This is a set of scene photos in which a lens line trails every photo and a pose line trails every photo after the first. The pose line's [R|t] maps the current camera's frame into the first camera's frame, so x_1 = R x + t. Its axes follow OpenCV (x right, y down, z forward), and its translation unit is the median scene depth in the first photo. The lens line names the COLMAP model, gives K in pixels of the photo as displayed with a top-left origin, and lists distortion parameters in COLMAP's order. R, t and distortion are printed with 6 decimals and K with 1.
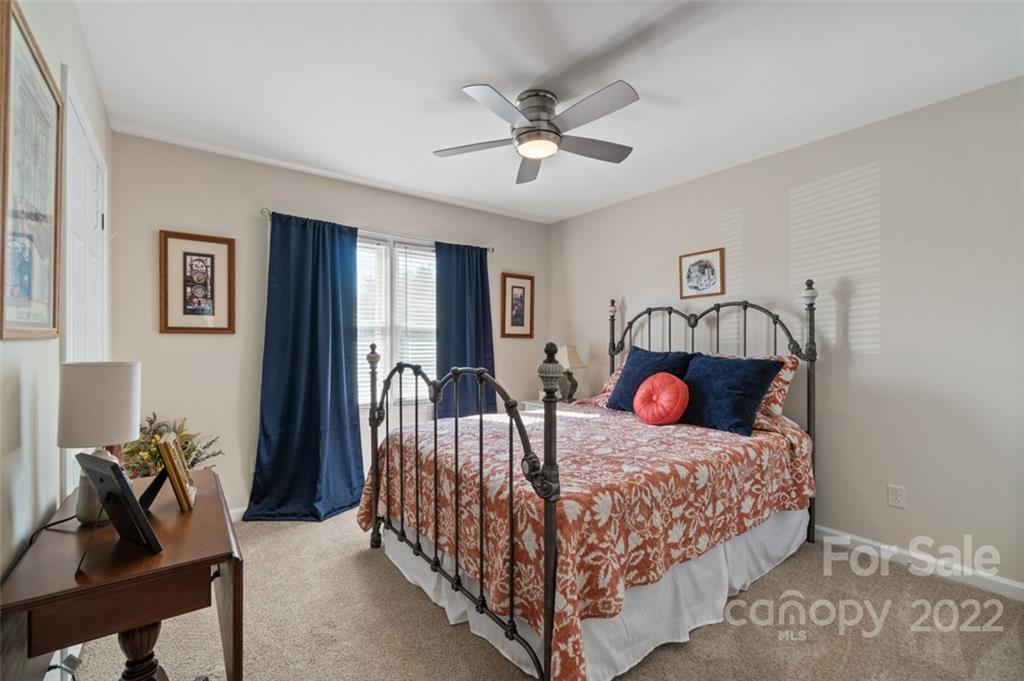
lens RADIAL K [[443.2, 0, 505.6], [0, 443.2, 343.2], [0, 0, 1]] dist [-0.002859, 0.000726]
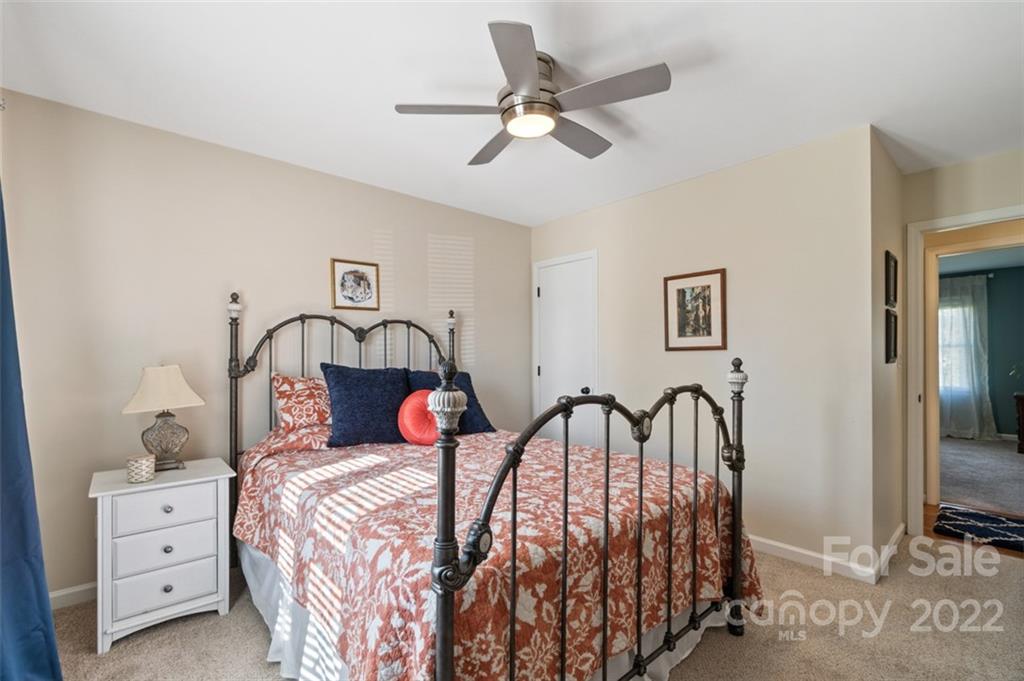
lens RADIAL K [[443.2, 0, 505.2], [0, 443.2, 356.1], [0, 0, 1]] dist [-0.002859, 0.000726]
pose [[-0.027050, 0.007029, 0.999609, -0.518223], [0.002718, 0.999972, -0.006958, 0.000924], [-0.999630, 0.002529, -0.027069, 0.741722]]
